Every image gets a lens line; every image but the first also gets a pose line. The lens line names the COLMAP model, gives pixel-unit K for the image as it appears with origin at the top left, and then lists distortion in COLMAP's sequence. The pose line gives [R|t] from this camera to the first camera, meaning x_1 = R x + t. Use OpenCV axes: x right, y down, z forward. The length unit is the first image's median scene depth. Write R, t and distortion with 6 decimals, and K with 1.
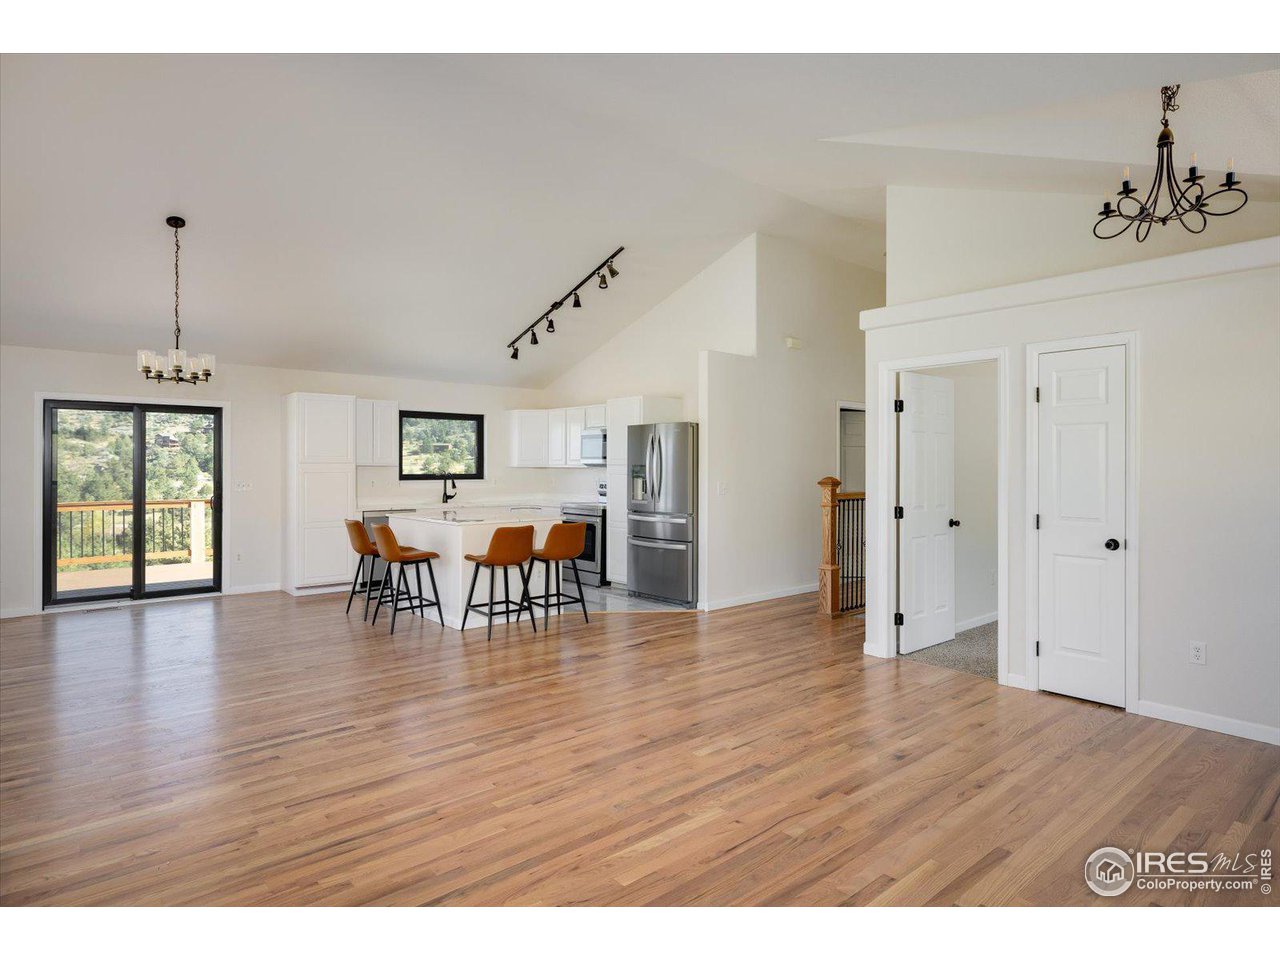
lens RADIAL K [[719.1, 0, 641.1], [0, 719.1, 473.7], [0, 0, 1]] dist [-0.000236, -0.000296]
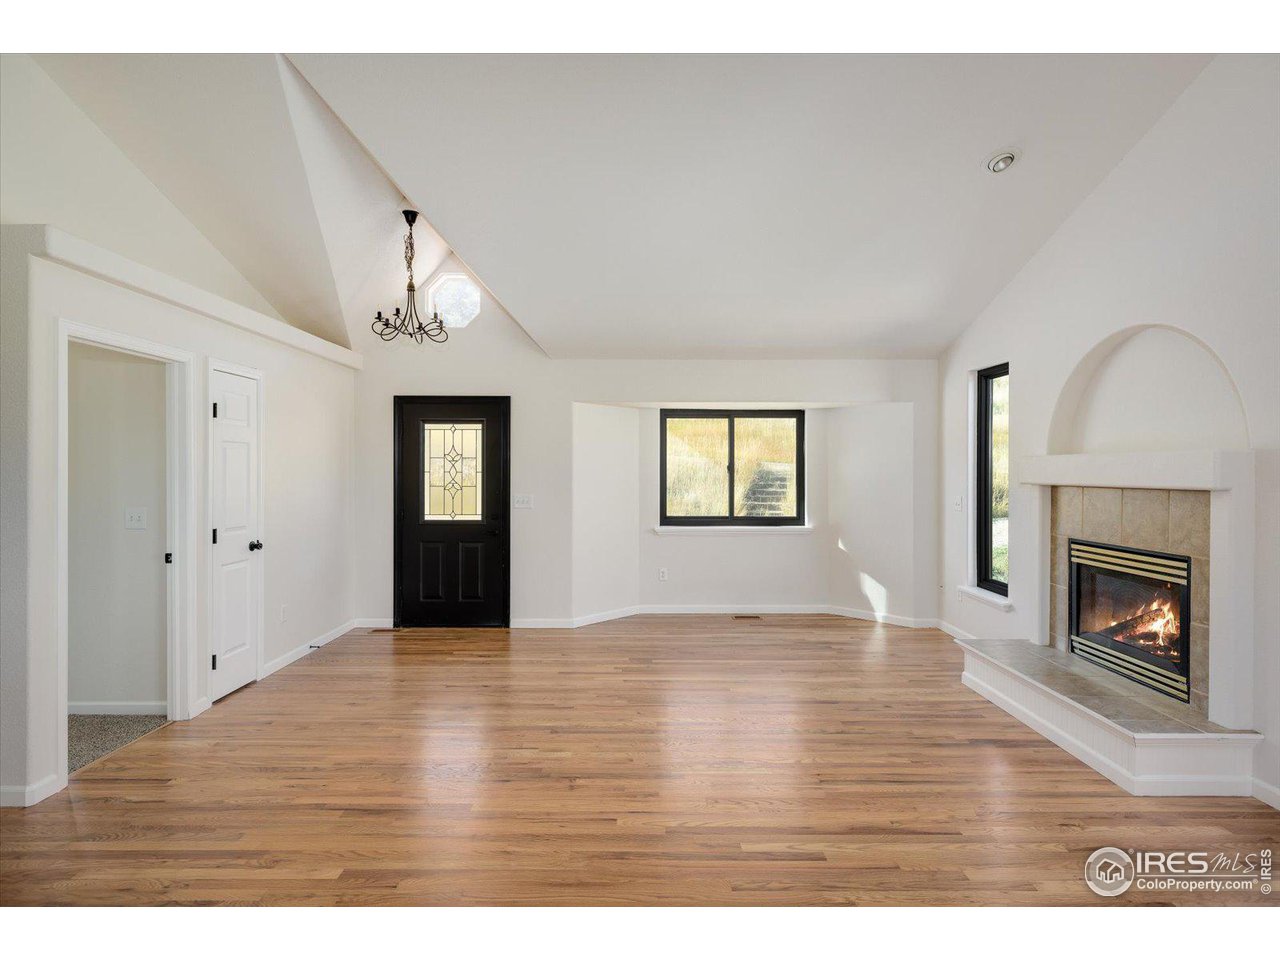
lens RADIAL K [[647.0, 0, 636.1], [0, 647.0, 473.8], [0, 0, 1]] dist [0.000915, 0.000062]
pose [[-0.753939, -0.002999, 0.656938, -0.287335], [0.005478, 0.999926, 0.010853, -0.016191], [-0.656922, 0.011781, -0.753866, 0.759630]]
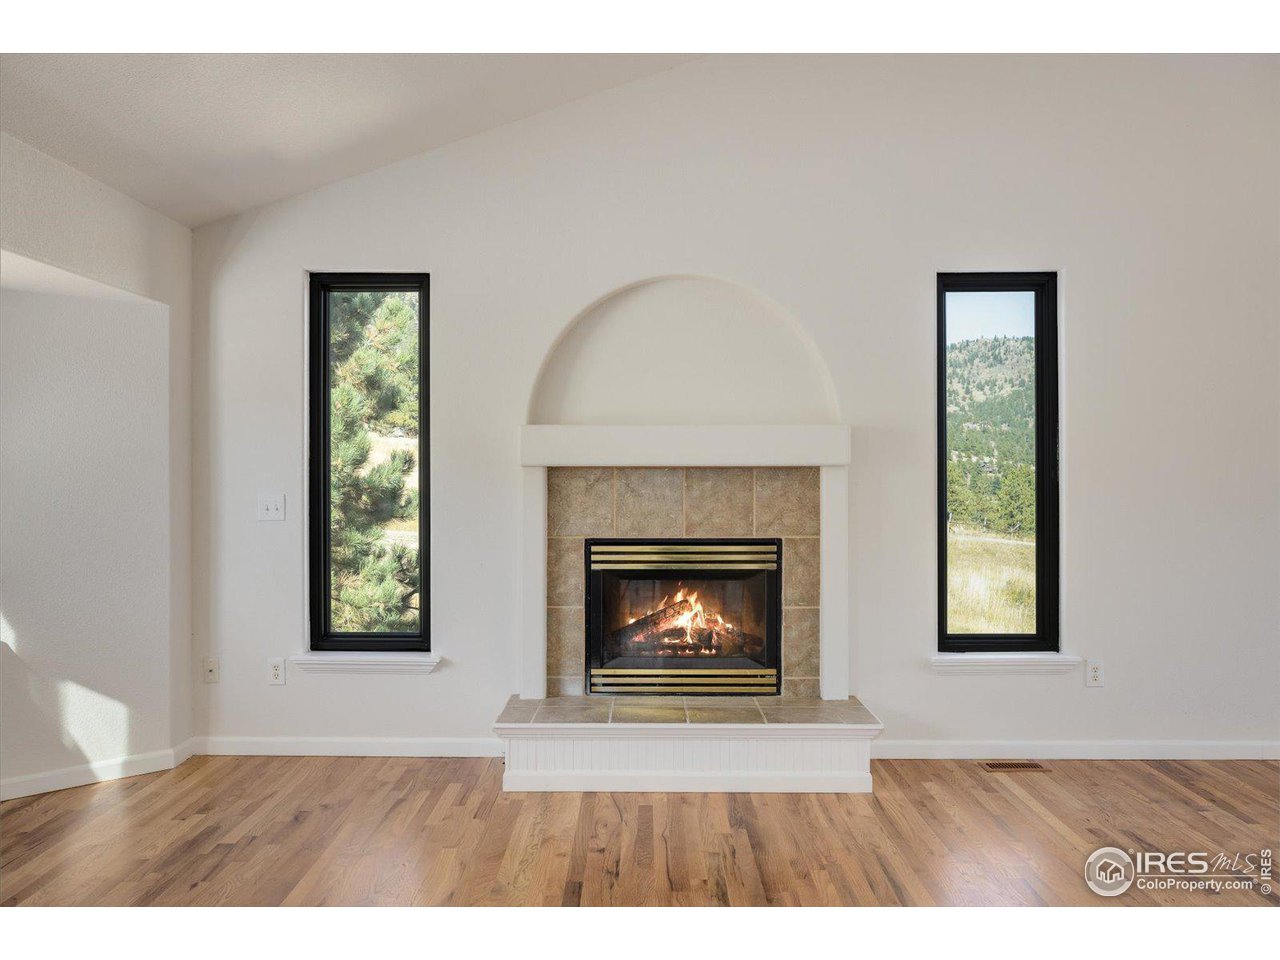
lens RADIAL K [[1040.3, 0, 640.0], [0, 1040.3, 480.0], [0, 0, 1]] dist [0.000674, 0.000007]
pose [[-0.663356, -0.001027, -0.748303, 0.255805], [-0.006030, 0.999974, 0.003974, 0.006854], [0.748280, 0.007148, -0.663345, 0.561386]]
